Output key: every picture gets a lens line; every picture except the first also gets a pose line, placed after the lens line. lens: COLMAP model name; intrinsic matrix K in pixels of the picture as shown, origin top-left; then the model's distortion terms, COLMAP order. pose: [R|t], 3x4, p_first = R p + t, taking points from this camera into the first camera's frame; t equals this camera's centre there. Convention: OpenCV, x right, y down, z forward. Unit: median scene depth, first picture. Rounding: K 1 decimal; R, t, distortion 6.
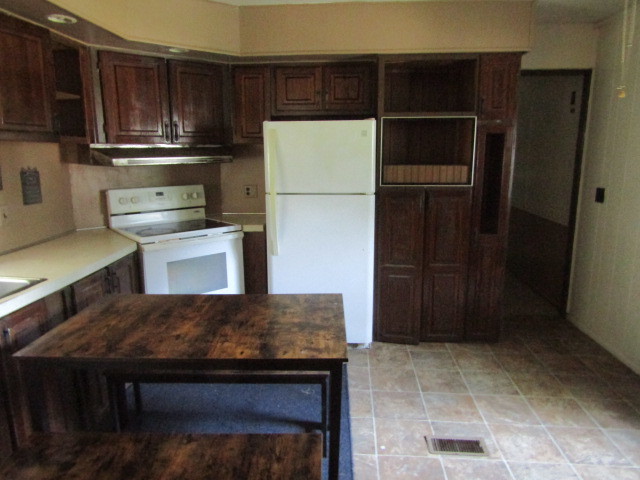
lens RADIAL K [[463.3, 0, 320.0], [0, 463.3, 237.9], [0, 0, 1]] dist [0.002270, 0.000583]
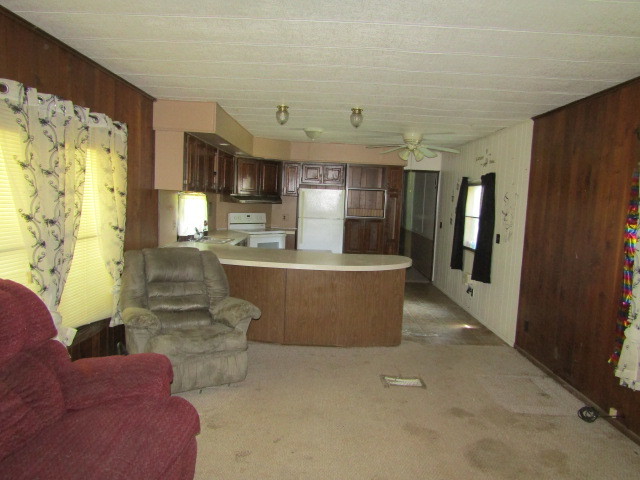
lens RADIAL K [[463.3, 0, 321.4], [0, 463.3, 243.9], [0, 0, 1]] dist [0.002270, 0.000583]
pose [[0.996328, 0.040185, 0.075598, -0.179292], [-0.033591, 0.995681, -0.086555, 0.248839], [-0.078750, 0.083698, 0.993375, -1.396465]]
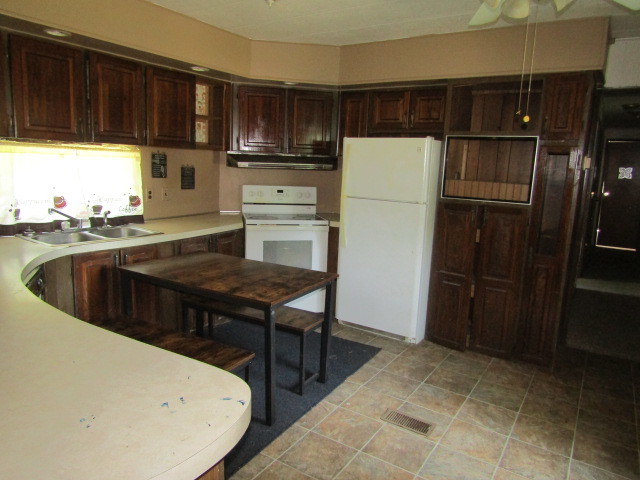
lens RADIAL K [[463.3, 0, 321.5], [0, 463.3, 241.6], [0, 0, 1]] dist [0.002270, 0.000583]
pose [[0.870645, 0.124549, -0.475884, 0.441269], [-0.137014, 0.990532, 0.008571, 0.020922], [0.472445, 0.057740, 0.879467, -0.096344]]
